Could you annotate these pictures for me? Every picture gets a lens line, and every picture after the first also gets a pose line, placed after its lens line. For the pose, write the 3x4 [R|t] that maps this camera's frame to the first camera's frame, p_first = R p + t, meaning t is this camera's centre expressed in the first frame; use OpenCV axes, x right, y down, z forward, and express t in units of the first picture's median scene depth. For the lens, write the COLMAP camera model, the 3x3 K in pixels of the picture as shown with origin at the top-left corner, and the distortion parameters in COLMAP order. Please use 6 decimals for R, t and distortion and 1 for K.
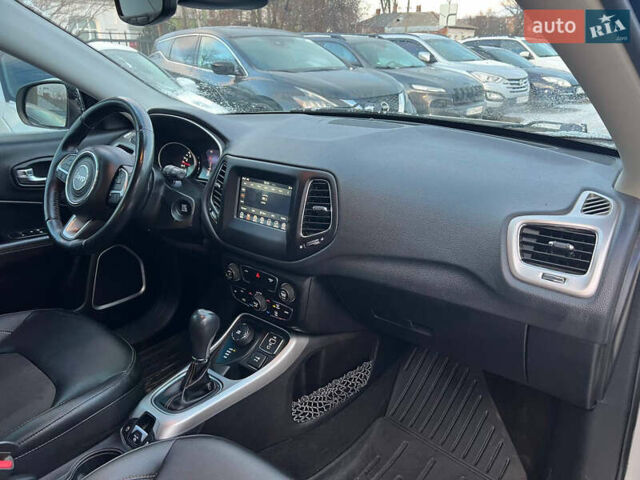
lens RADIAL K [[490.8, 0, 322.8], [0, 490.8, 237.7], [0, 0, 1]] dist [0.042791, -0.048835]
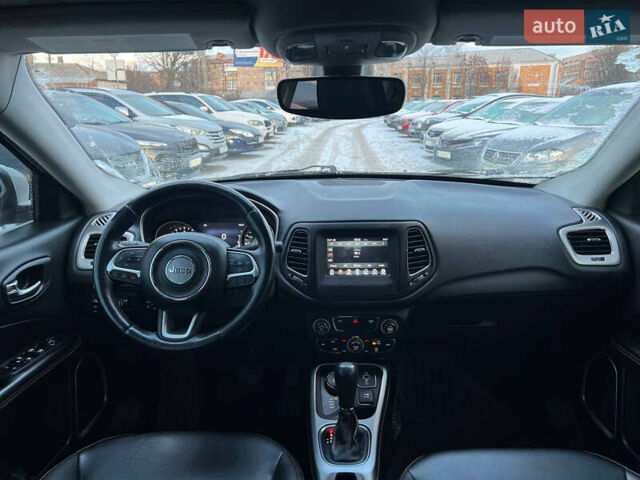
lens RADIAL K [[490.8, 0, 331.9], [0, 490.8, 230.3], [0, 0, 1]] dist [0.042791, -0.048835]
pose [[0.780292, -0.150620, 0.607007, -0.831637], [0.215461, 0.975892, -0.034815, -0.100552], [-0.587129, 0.157952, 0.793934, 0.098869]]
